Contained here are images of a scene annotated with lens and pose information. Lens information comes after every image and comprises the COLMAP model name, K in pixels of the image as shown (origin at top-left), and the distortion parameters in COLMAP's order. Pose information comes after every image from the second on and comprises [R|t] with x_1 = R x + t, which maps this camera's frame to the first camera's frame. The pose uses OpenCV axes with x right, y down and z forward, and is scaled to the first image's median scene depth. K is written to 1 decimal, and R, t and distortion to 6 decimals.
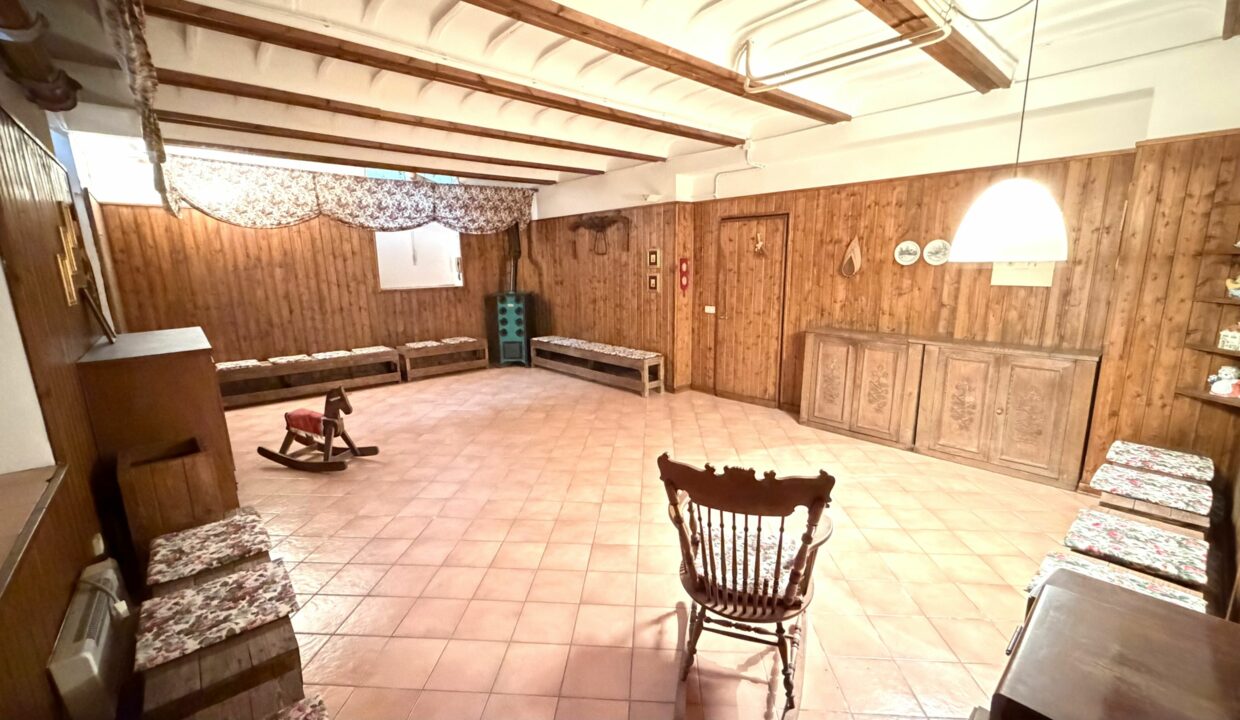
lens RADIAL K [[508.0, 0, 621.4], [0, 508.0, 366.8], [0, 0, 1]] dist [-0.001449, 0.001536]
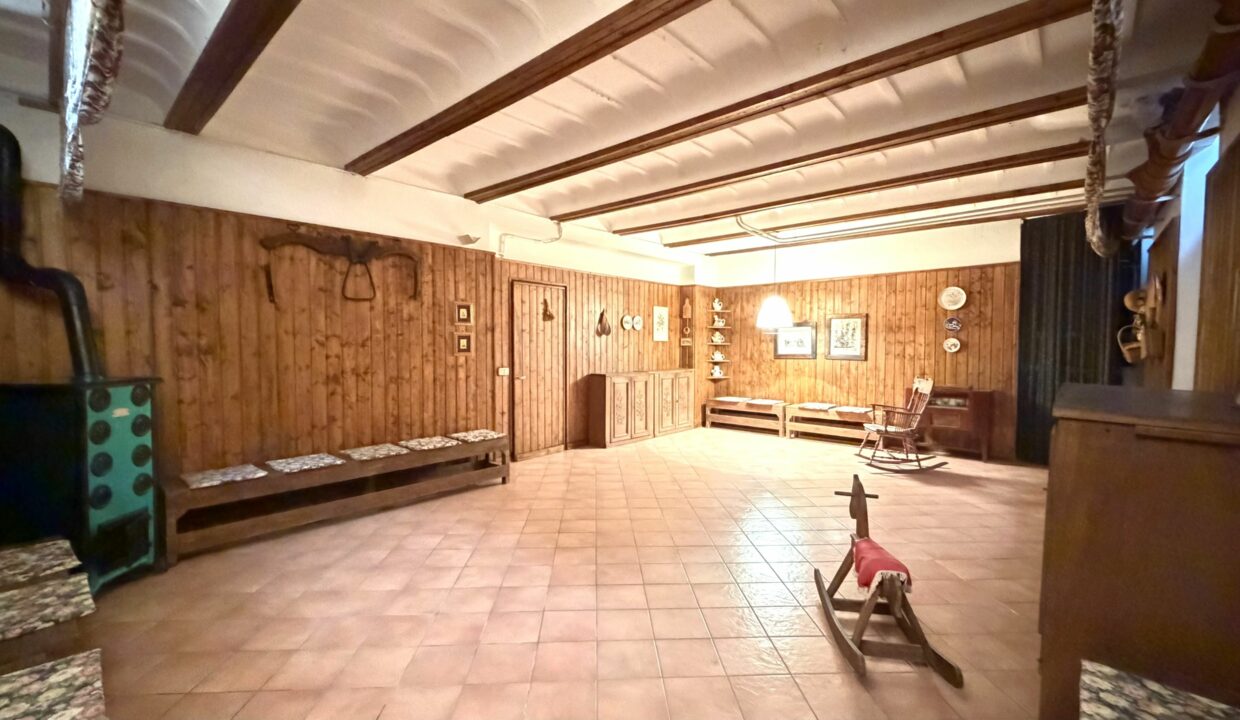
lens RADIAL K [[508.0, 0, 619.3], [0, 508.0, 358.5], [0, 0, 1]] dist [-0.001449, 0.001536]
pose [[-0.120506, -0.019117, 0.992528, -0.728678], [0.197824, 0.979299, 0.042881, -0.125174], [-0.972802, 0.201513, -0.114230, 0.832755]]
